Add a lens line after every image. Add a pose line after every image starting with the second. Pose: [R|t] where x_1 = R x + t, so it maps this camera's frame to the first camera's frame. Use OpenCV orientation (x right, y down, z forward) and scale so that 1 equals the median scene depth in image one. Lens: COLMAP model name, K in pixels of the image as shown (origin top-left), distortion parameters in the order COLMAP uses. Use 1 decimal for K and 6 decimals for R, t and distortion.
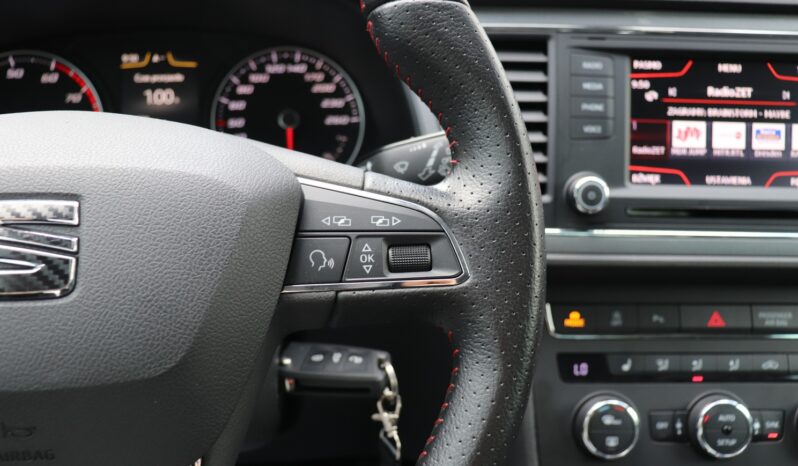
lens RADIAL K [[740.7, 0, 394.4], [0, 740.7, 230.5], [0, 0, 1]] dist [-0.142336, 0.152310]
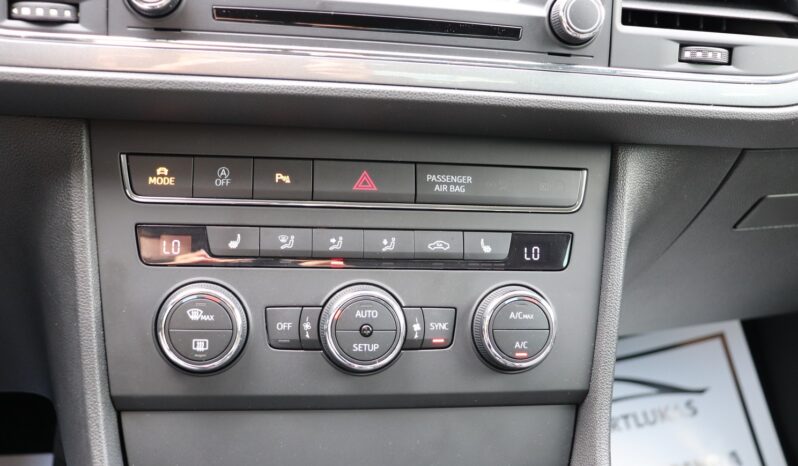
lens RADIAL K [[812.8, 0, 399.0], [0, 812.8, 233.0], [0, 0, 1]] dist [-0.140485, 0.197812]
pose [[0.987139, 0.010398, 0.159525, 0.351464], [-0.018576, 0.998584, 0.049856, 0.133970], [-0.158780, -0.052178, 0.985934, 0.193186]]
